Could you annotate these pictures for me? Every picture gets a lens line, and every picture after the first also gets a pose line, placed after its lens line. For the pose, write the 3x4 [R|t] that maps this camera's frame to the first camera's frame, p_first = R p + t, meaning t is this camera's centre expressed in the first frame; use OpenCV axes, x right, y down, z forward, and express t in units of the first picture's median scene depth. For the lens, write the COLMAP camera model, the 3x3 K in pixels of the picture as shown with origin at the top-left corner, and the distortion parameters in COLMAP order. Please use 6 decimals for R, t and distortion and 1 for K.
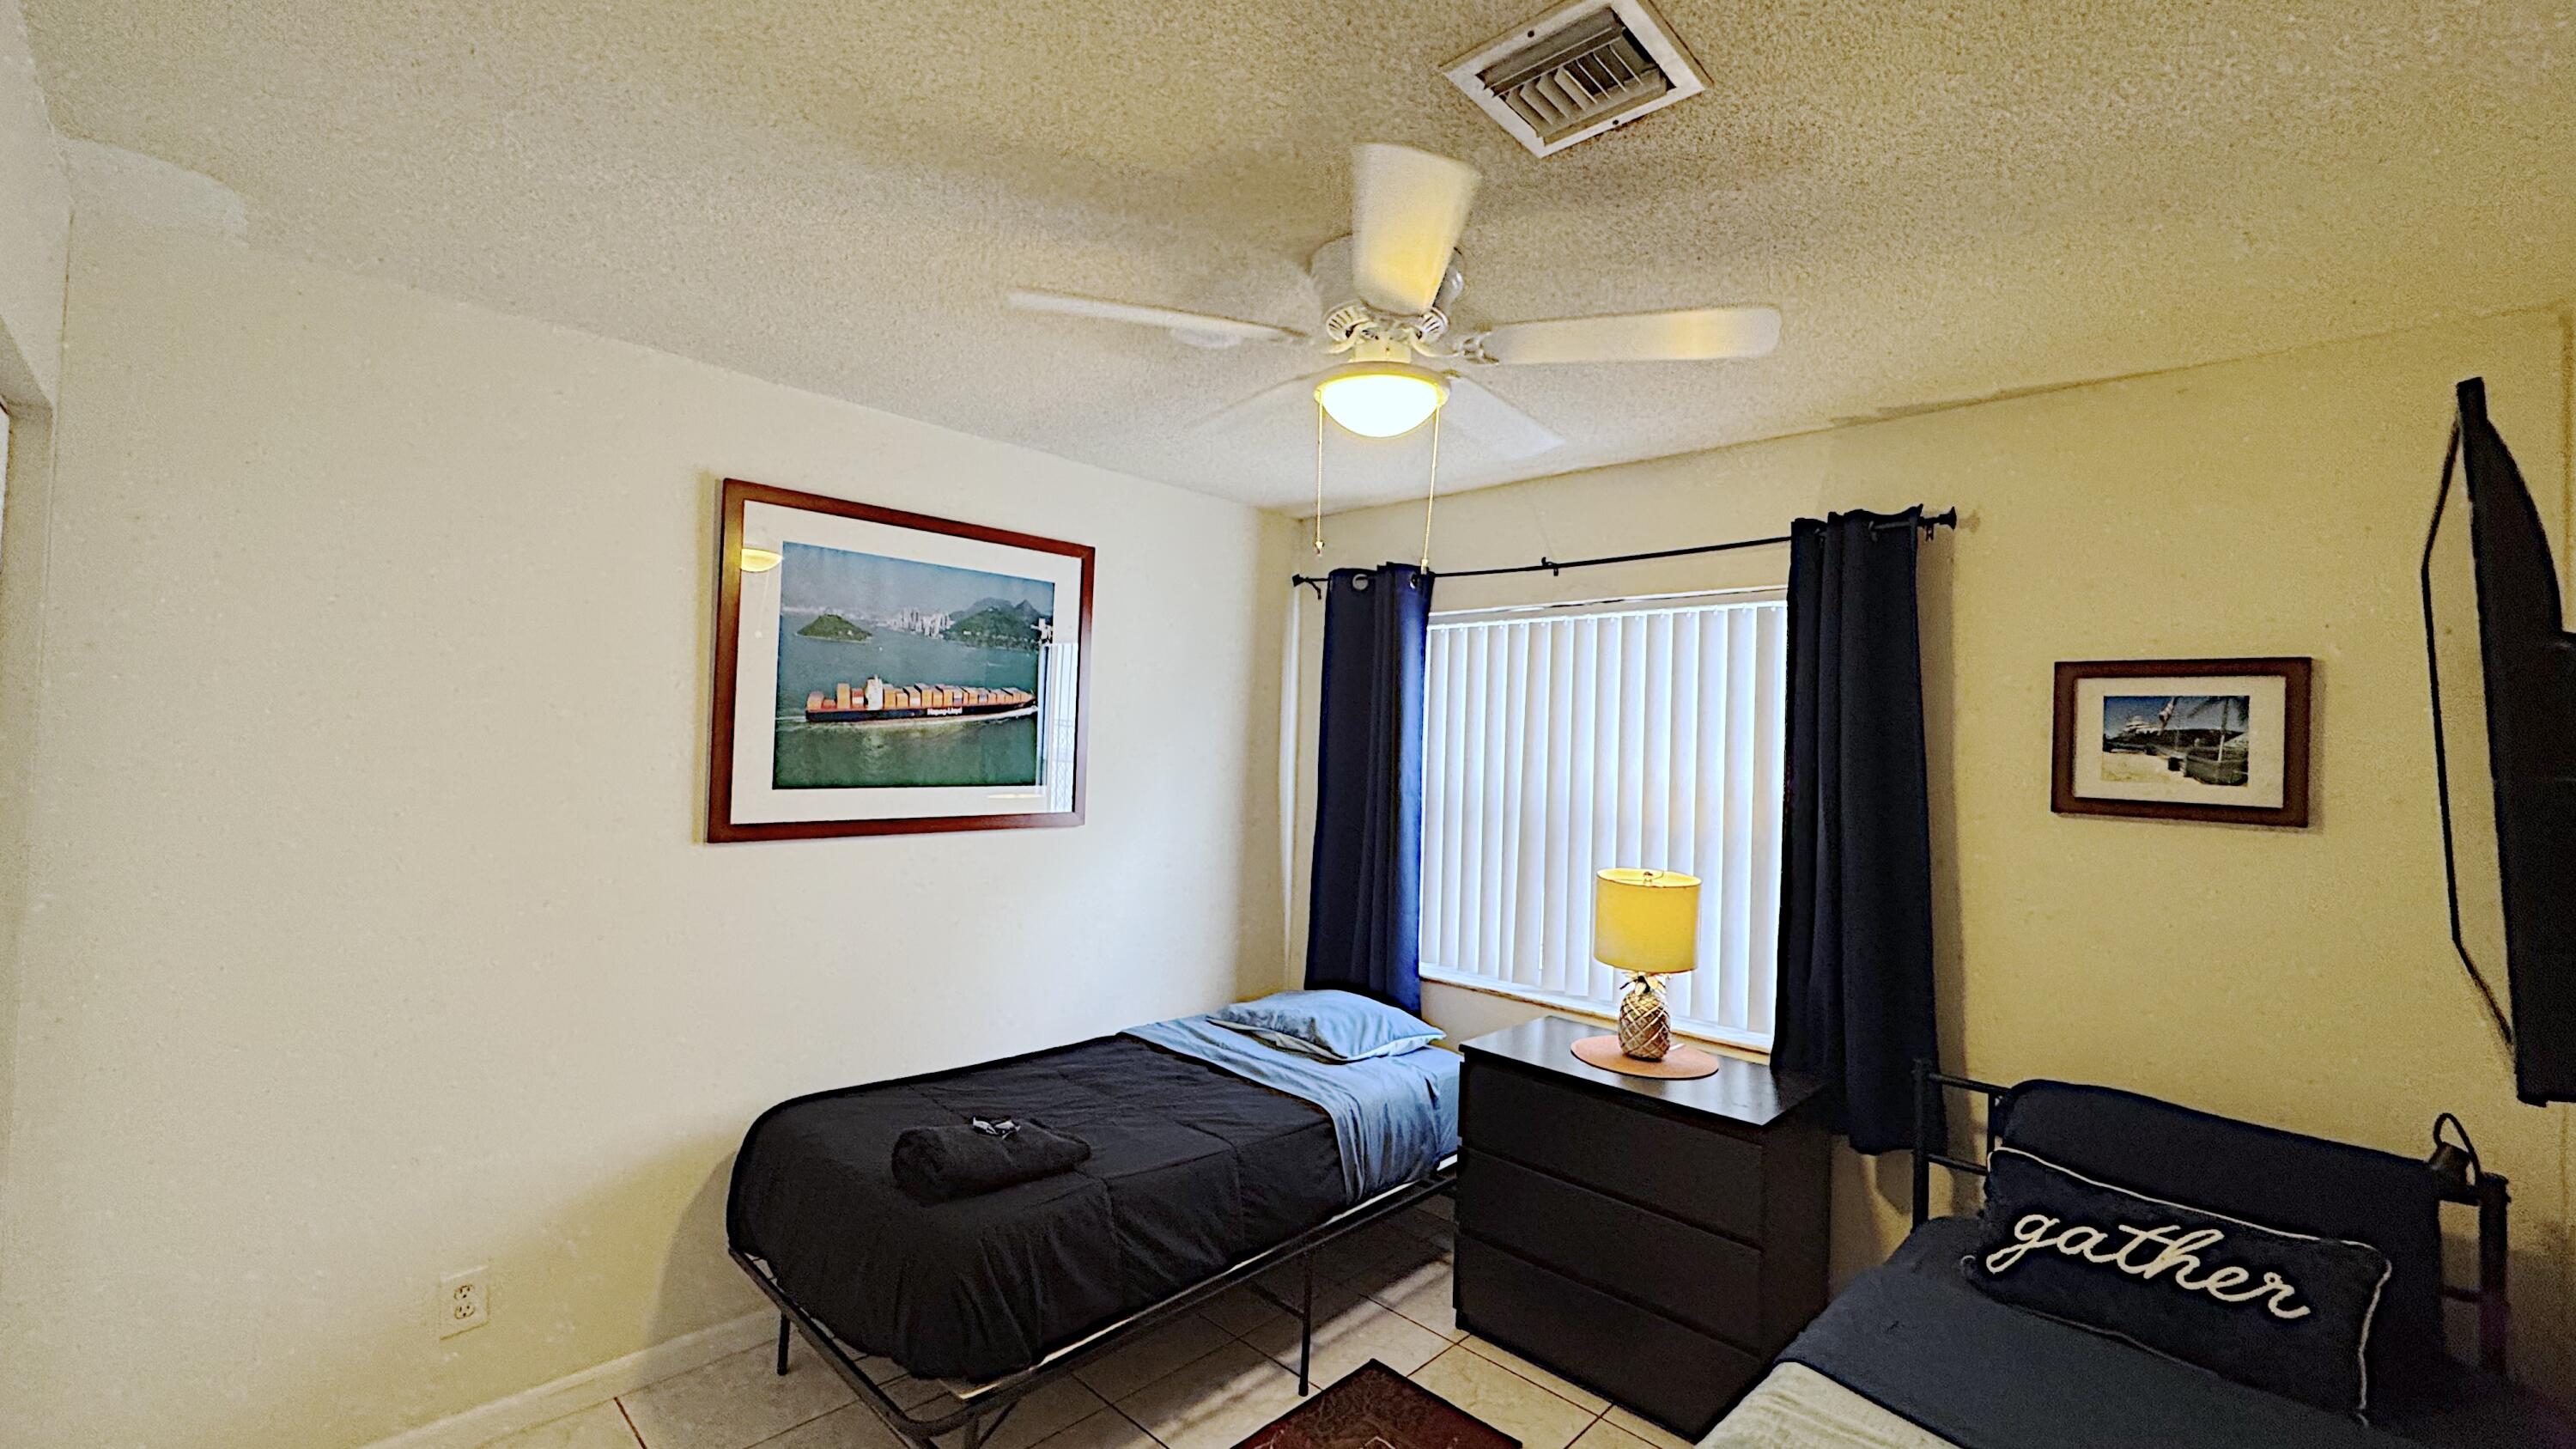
lens RADIAL K [[1032.2, 0, 1296.0], [0, 1032.2, 724.8], [0, 0, 1]] dist [-0.001278, -0.000133]
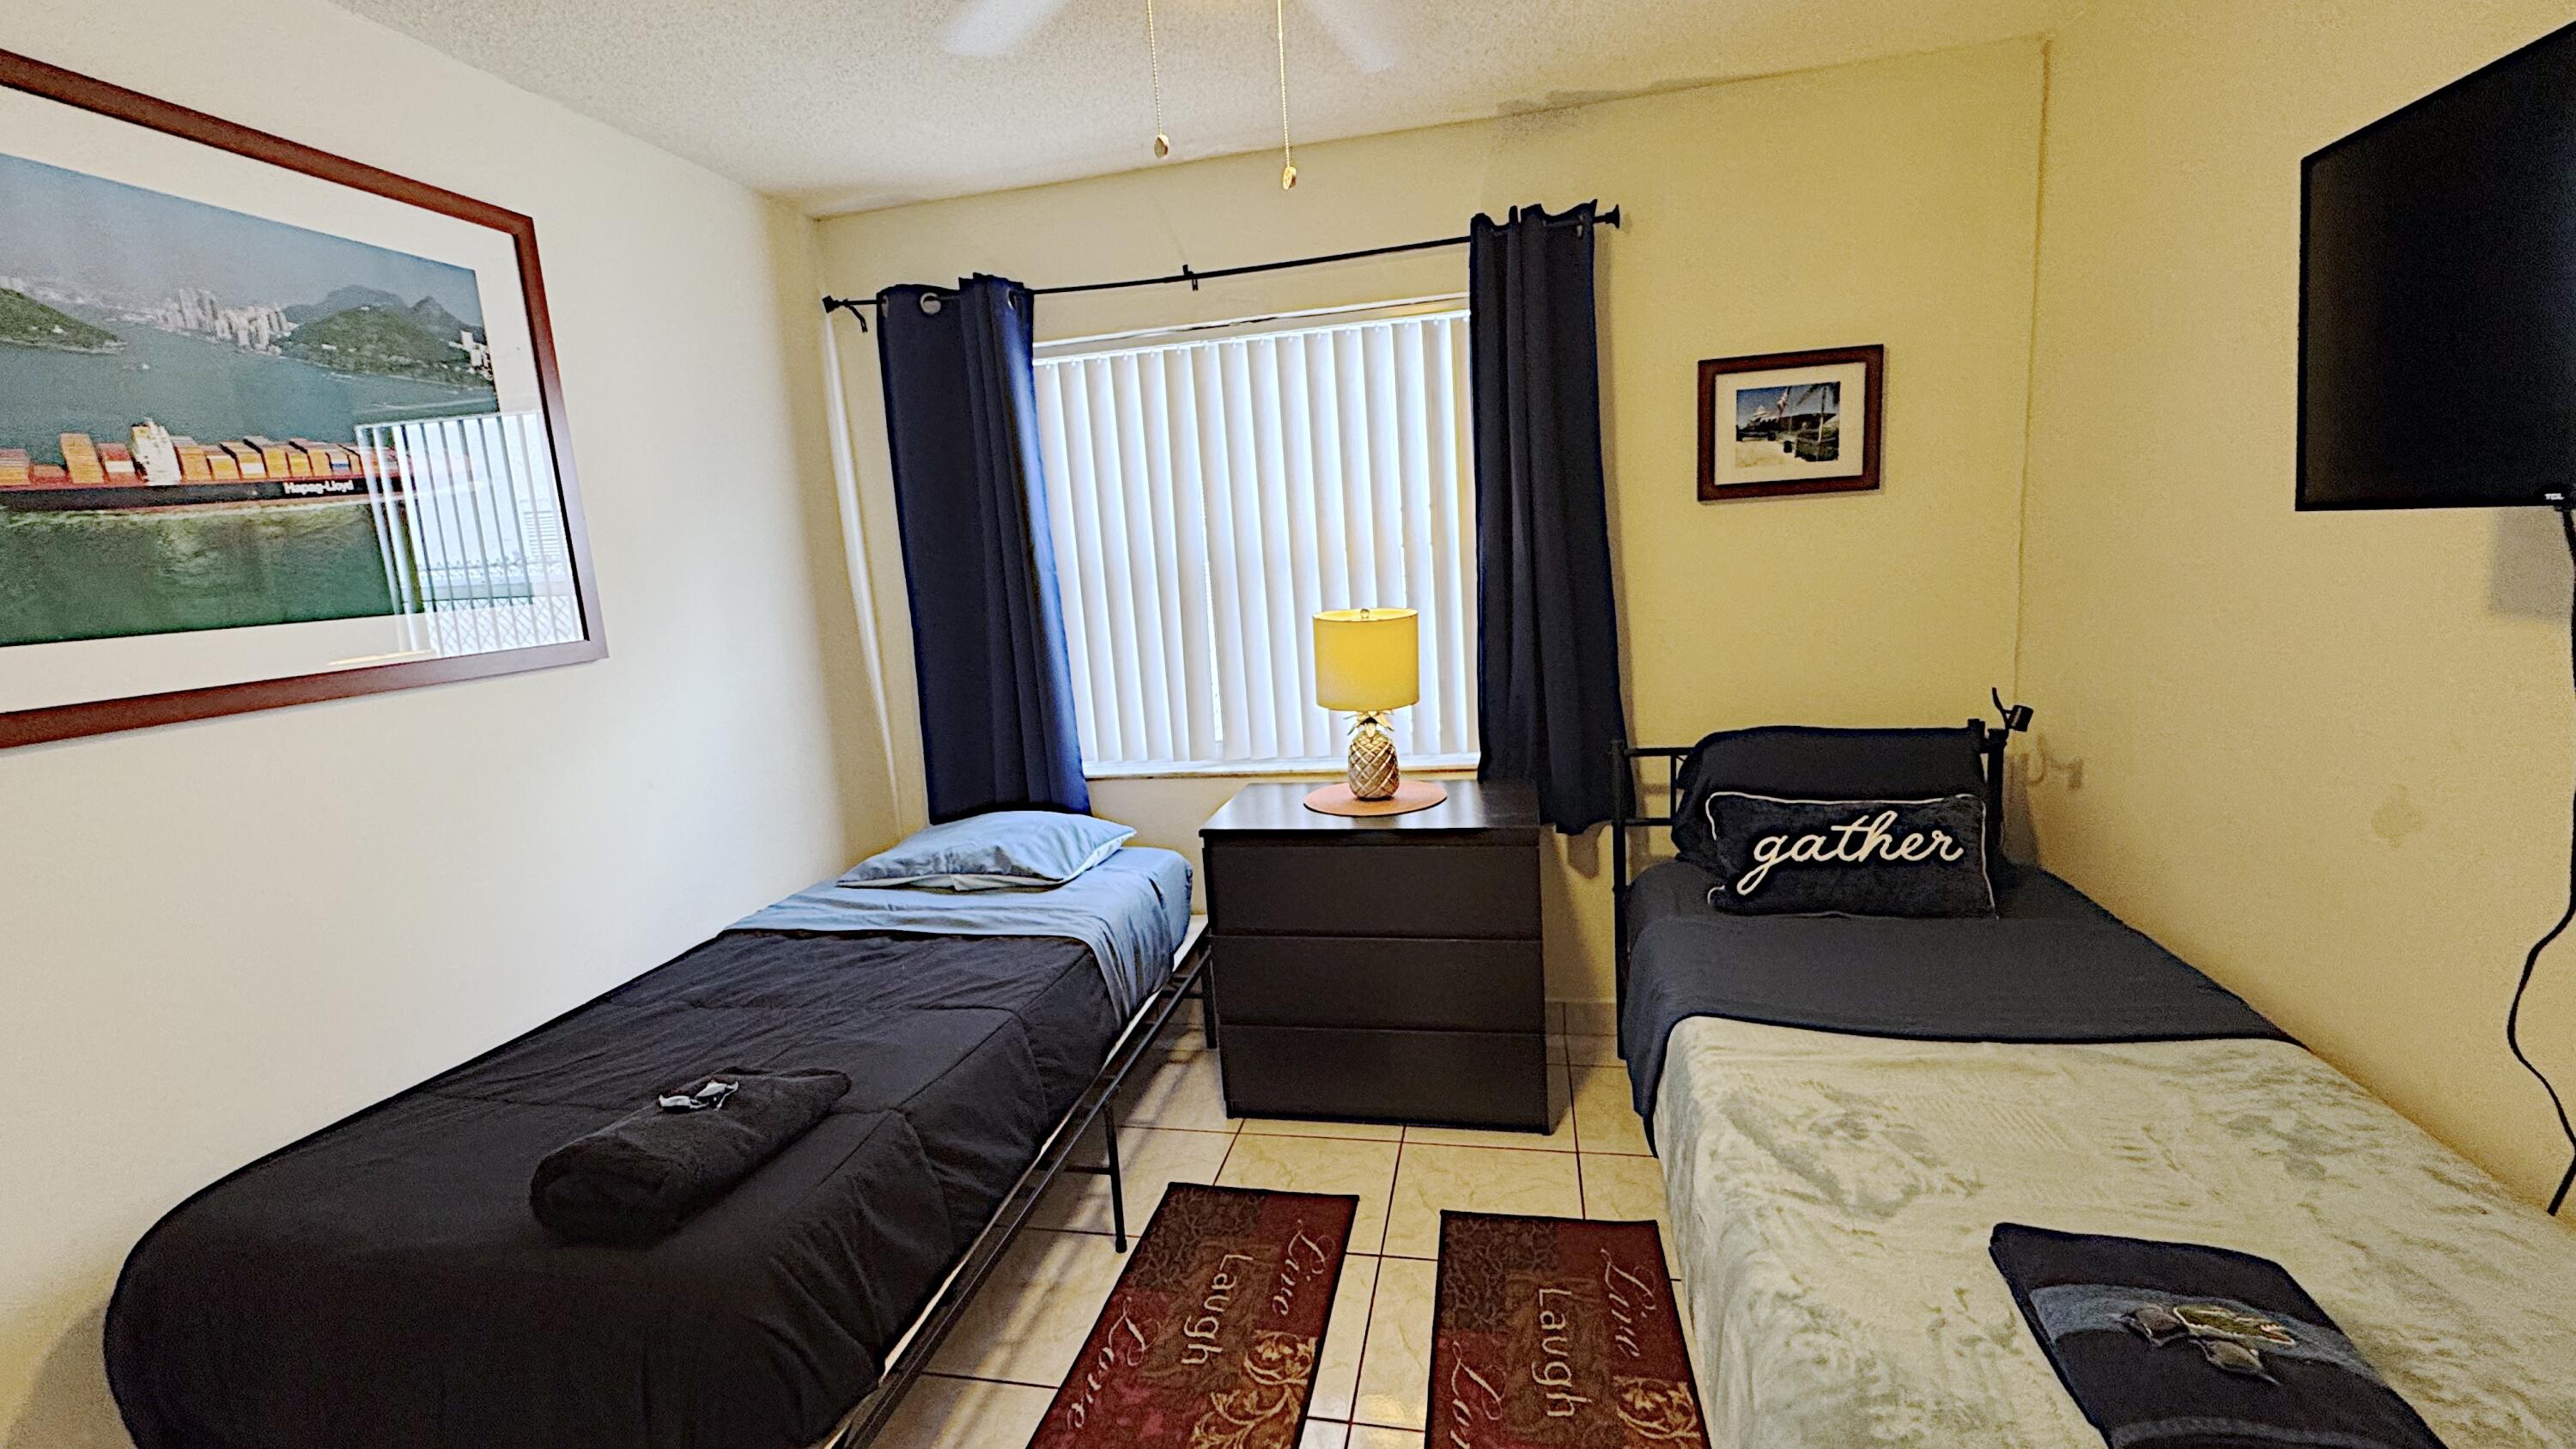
lens RADIAL K [[1032.2, 0, 1300.7], [0, 1032.2, 719.9], [0, 0, 1]] dist [-0.001278, -0.000133]
pose [[0.843778, -0.177213, 0.506590, -0.233993], [0.085187, 0.976169, 0.199592, 0.055139], [-0.529888, -0.125257, 0.838767, 0.257395]]
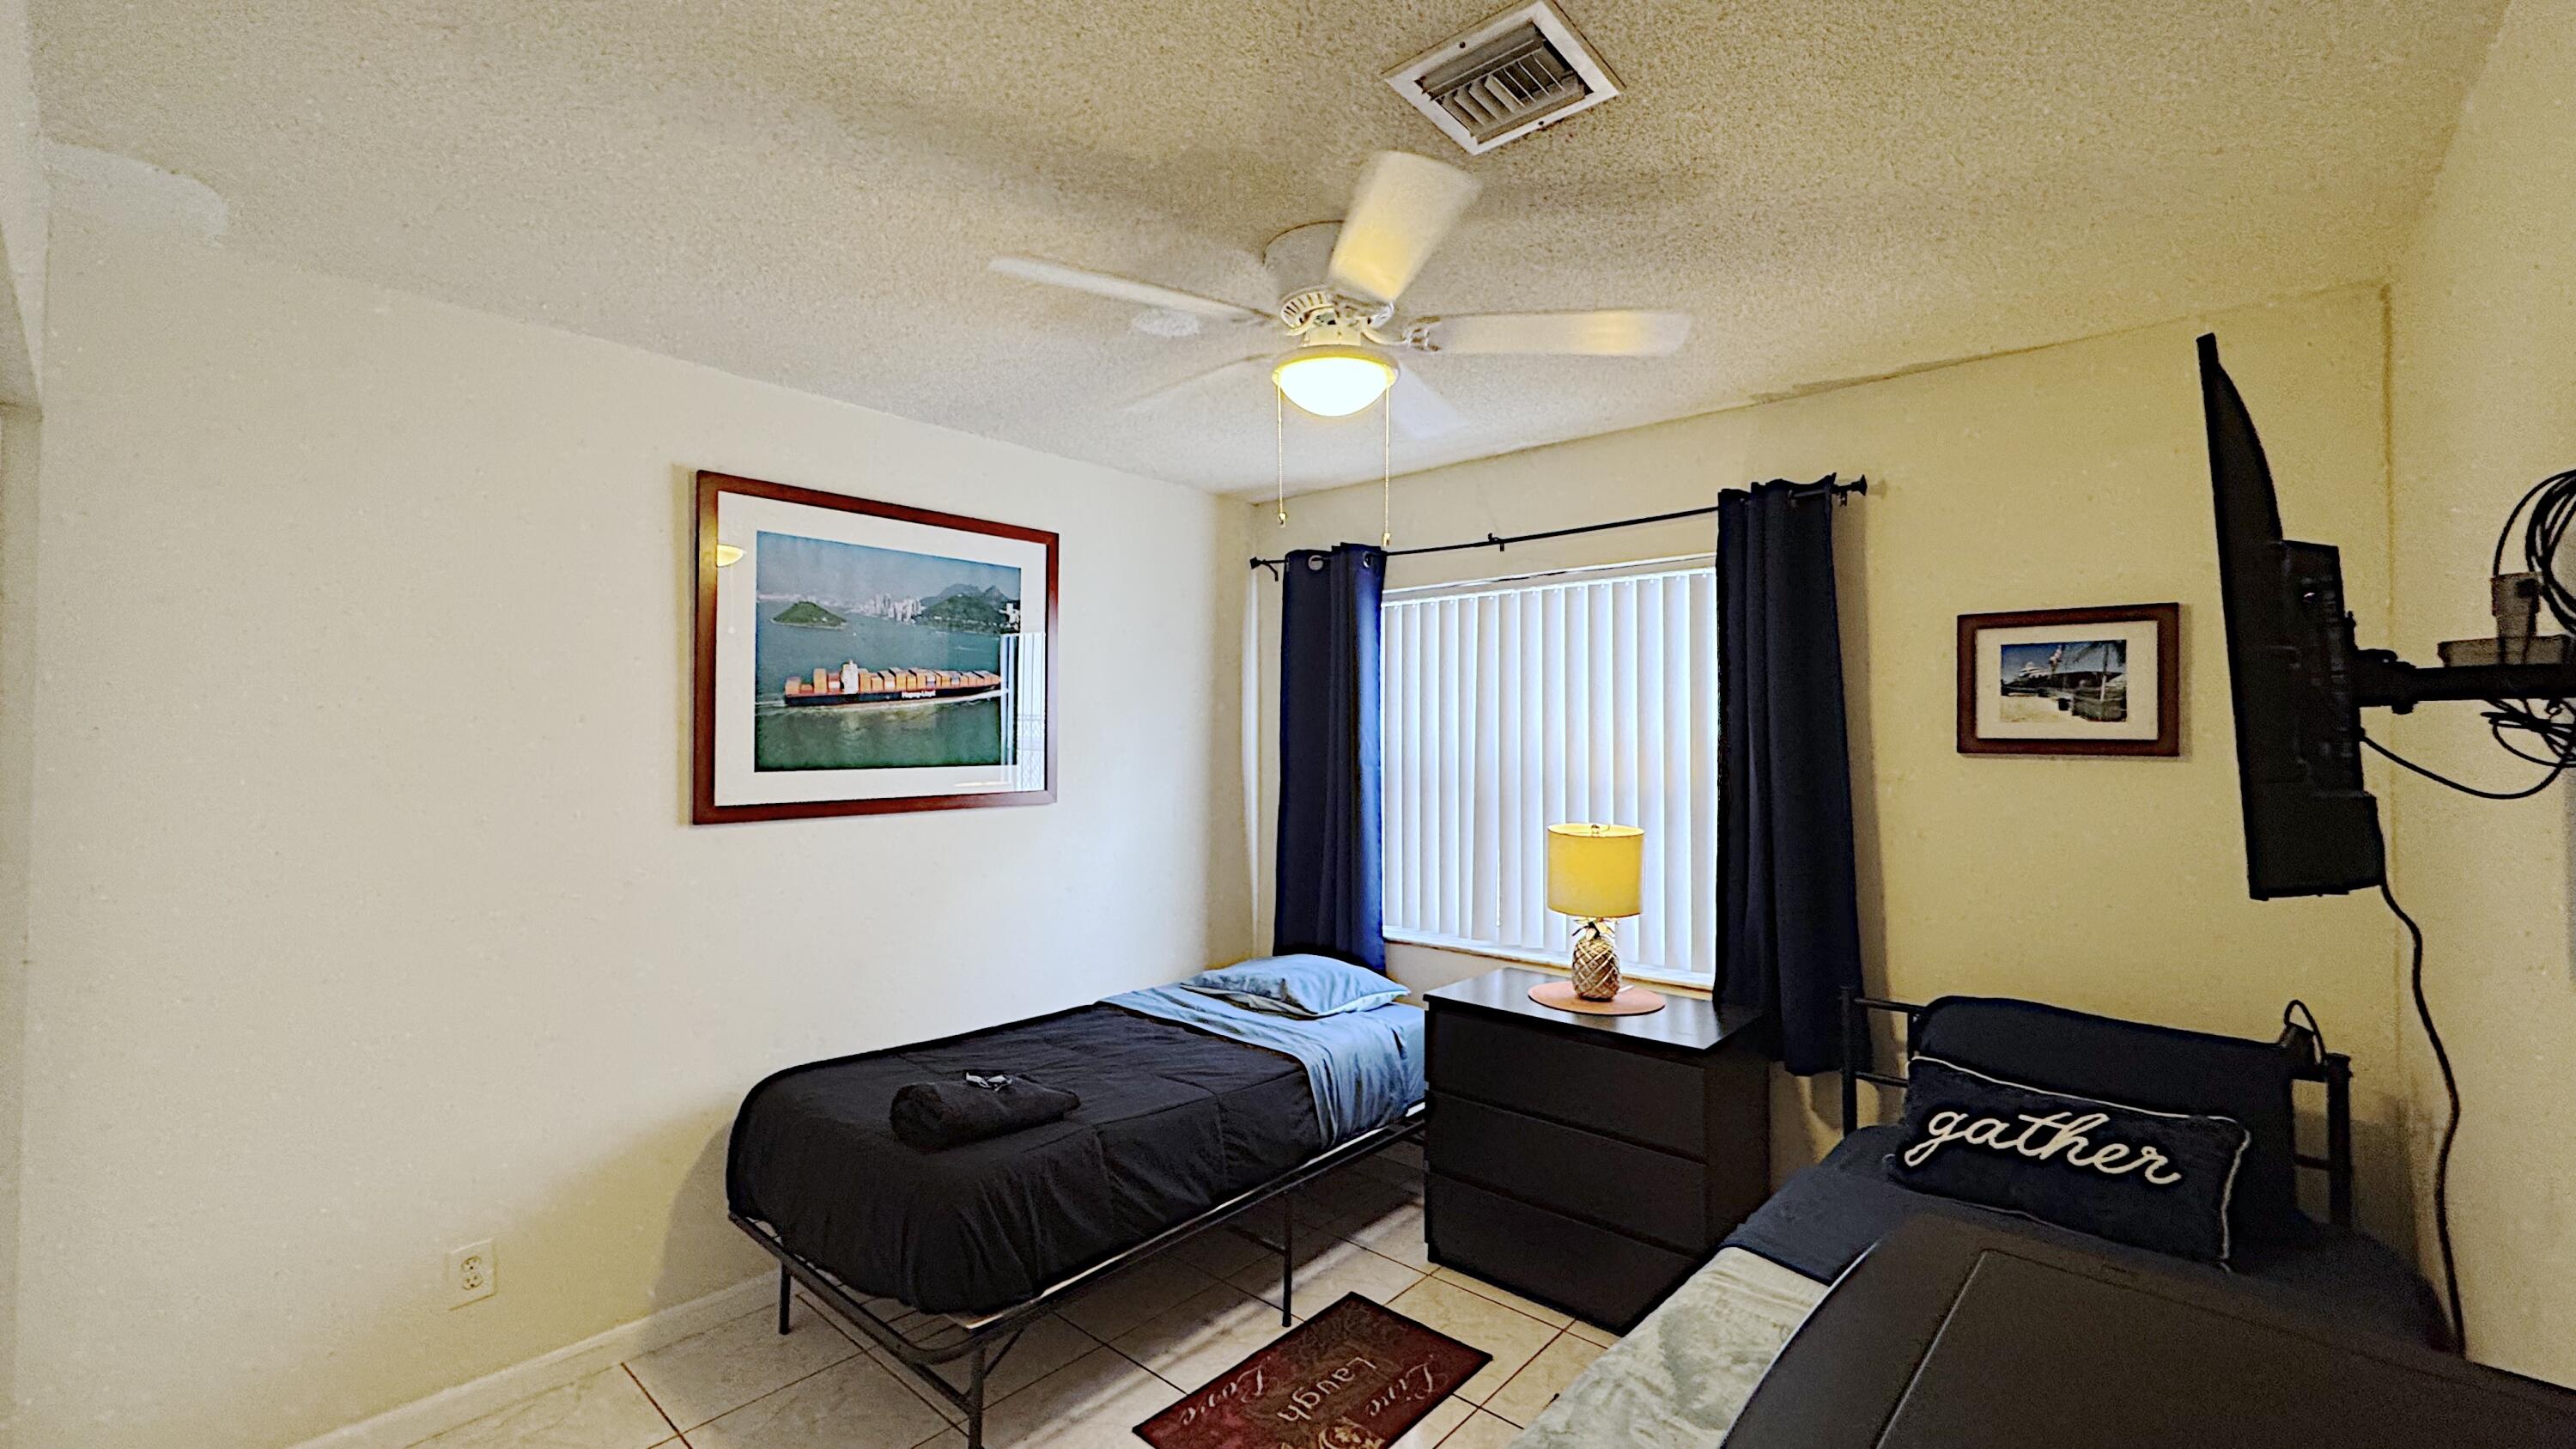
lens RADIAL K [[1032.2, 0, 1296.3], [0, 1032.2, 724.7], [0, 0, 1]] dist [-0.001278, -0.000133]
pose [[0.998600, -0.029539, 0.043889, -0.011773], [0.029284, 0.999550, 0.006449, 0.026564], [-0.044060, -0.005155, 0.999016, -0.056624]]
